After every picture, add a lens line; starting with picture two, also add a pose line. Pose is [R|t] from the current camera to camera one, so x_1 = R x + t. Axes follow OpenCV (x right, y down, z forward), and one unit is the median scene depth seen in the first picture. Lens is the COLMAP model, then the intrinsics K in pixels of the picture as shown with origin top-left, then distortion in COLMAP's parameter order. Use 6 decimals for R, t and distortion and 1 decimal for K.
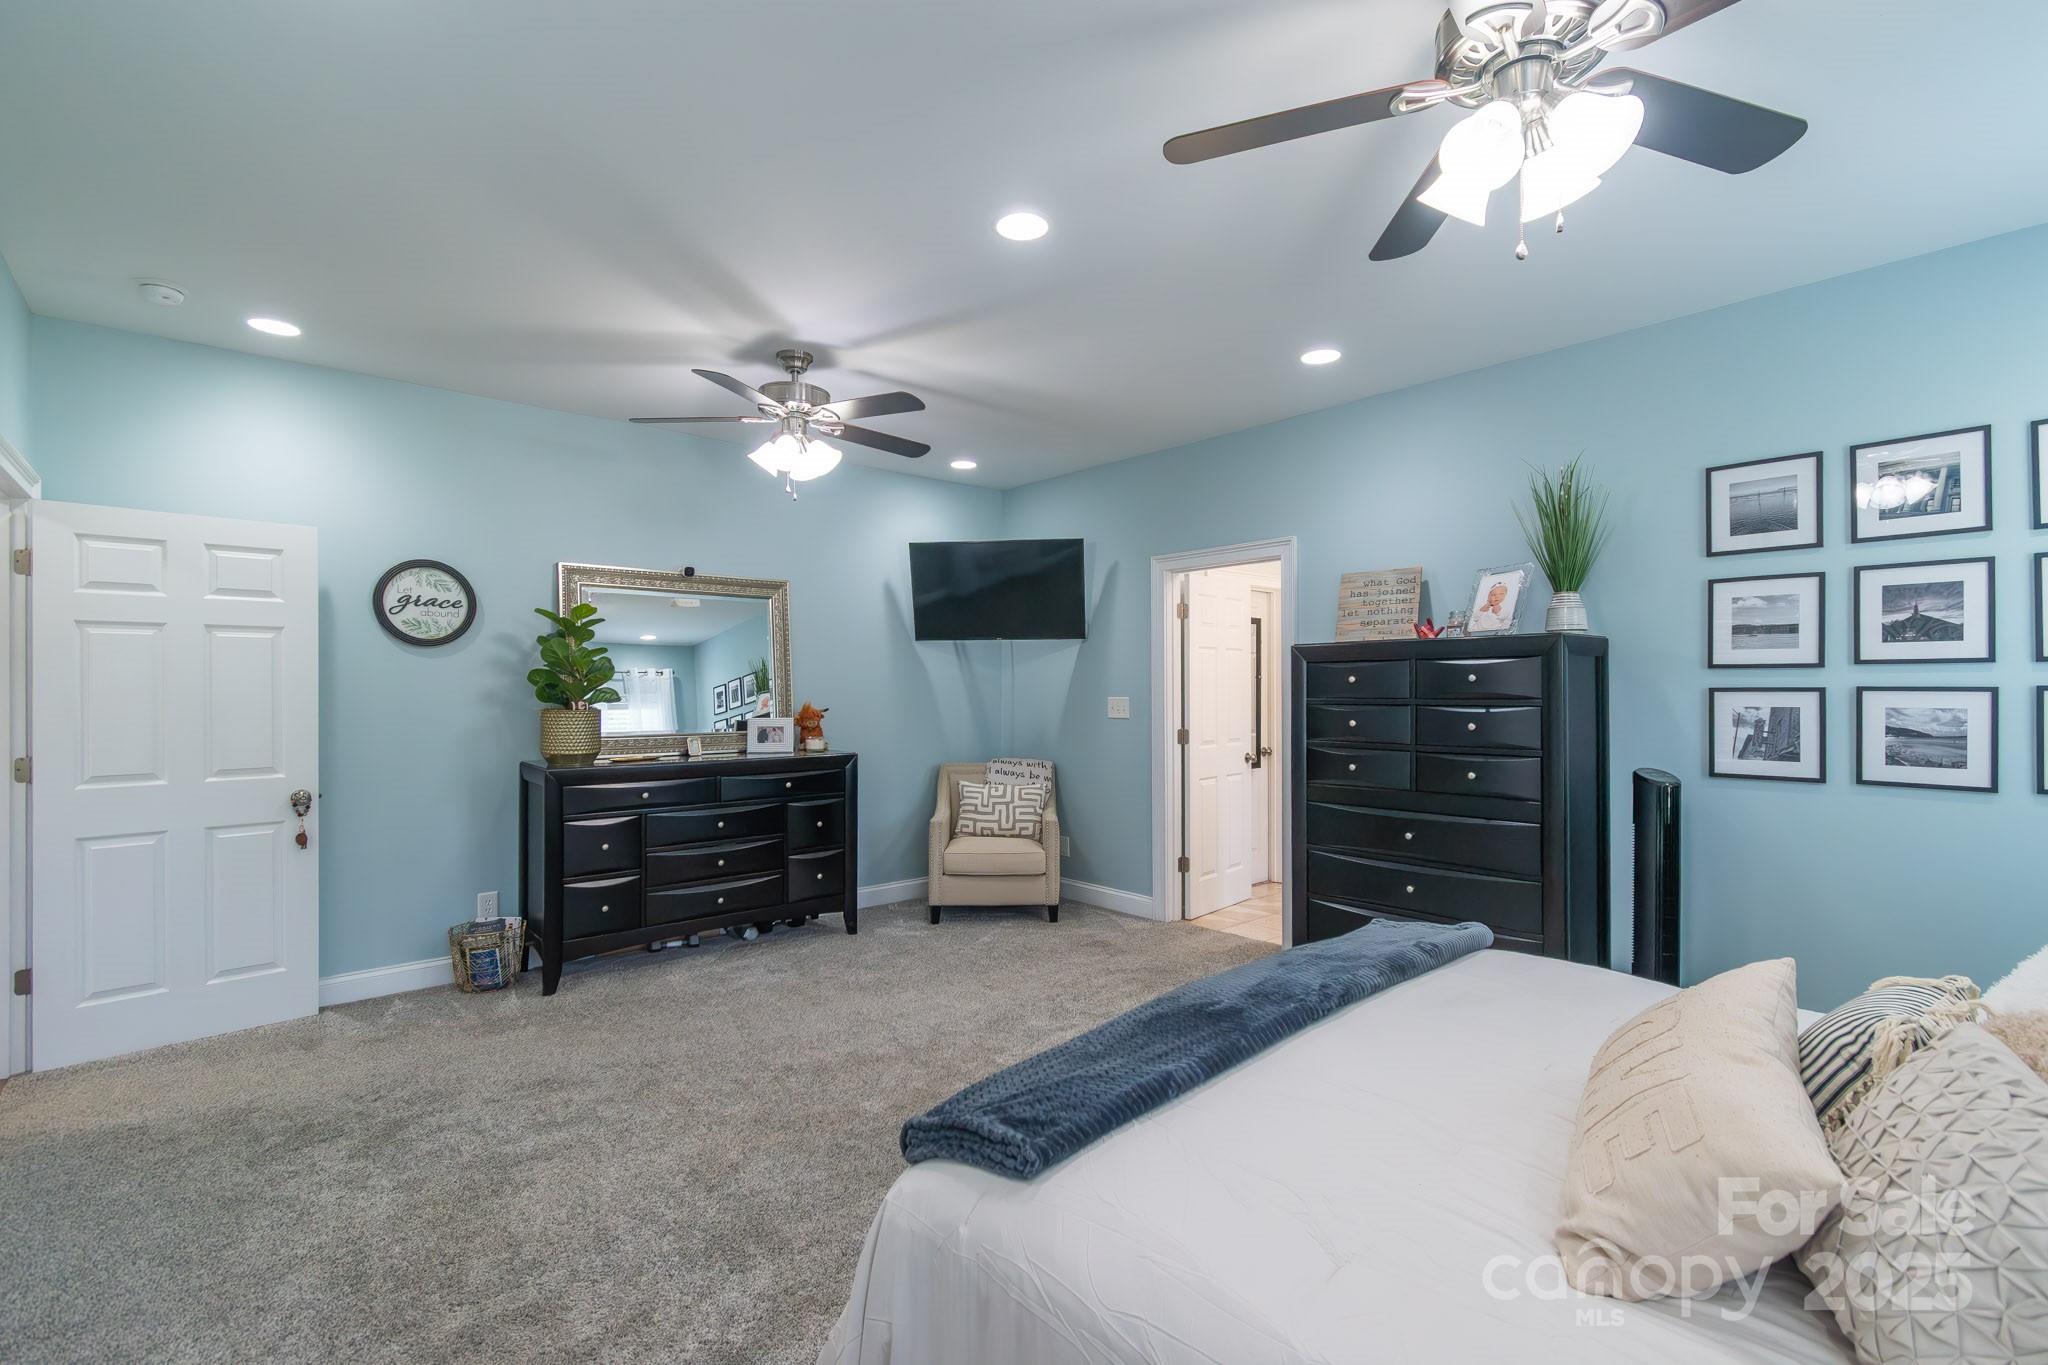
lens RADIAL K [[929.8, 0, 1037.6], [0, 929.8, 684.8], [0, 0, 1]] dist [0.007641, -0.000780]
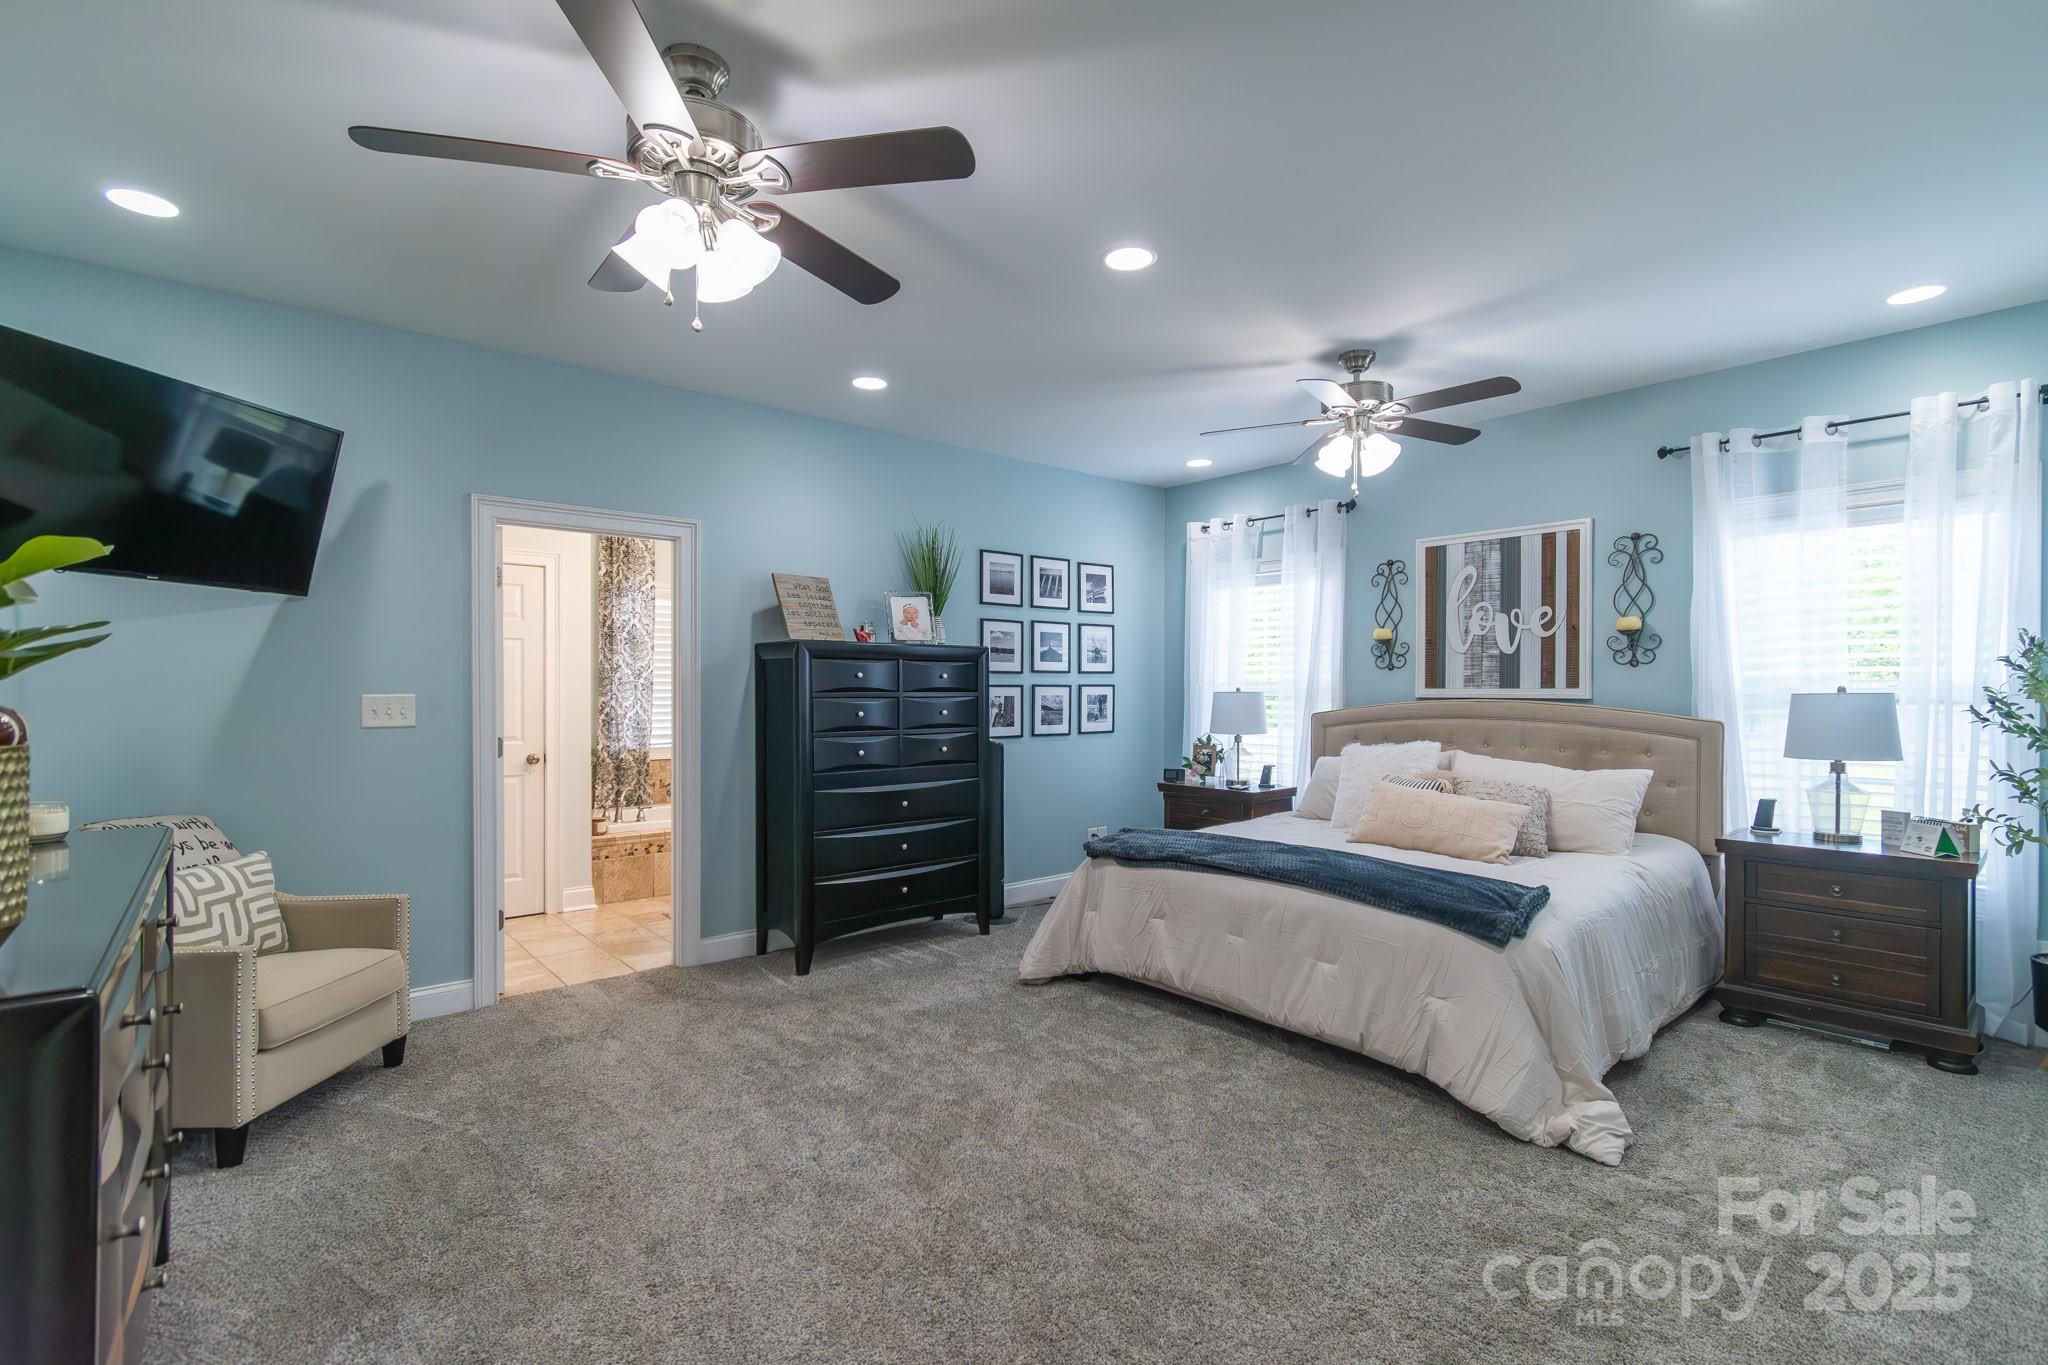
lens RADIAL K [[929.8, 0, 1035.2], [0, 929.8, 692.1], [0, 0, 1]] dist [0.007641, -0.000780]
pose [[0.015073, 0.001543, 0.999885, -0.920375], [-0.001450, 0.999998, -0.001521, 0.018983], [-0.999885, -0.001427, 0.015075, 0.899628]]
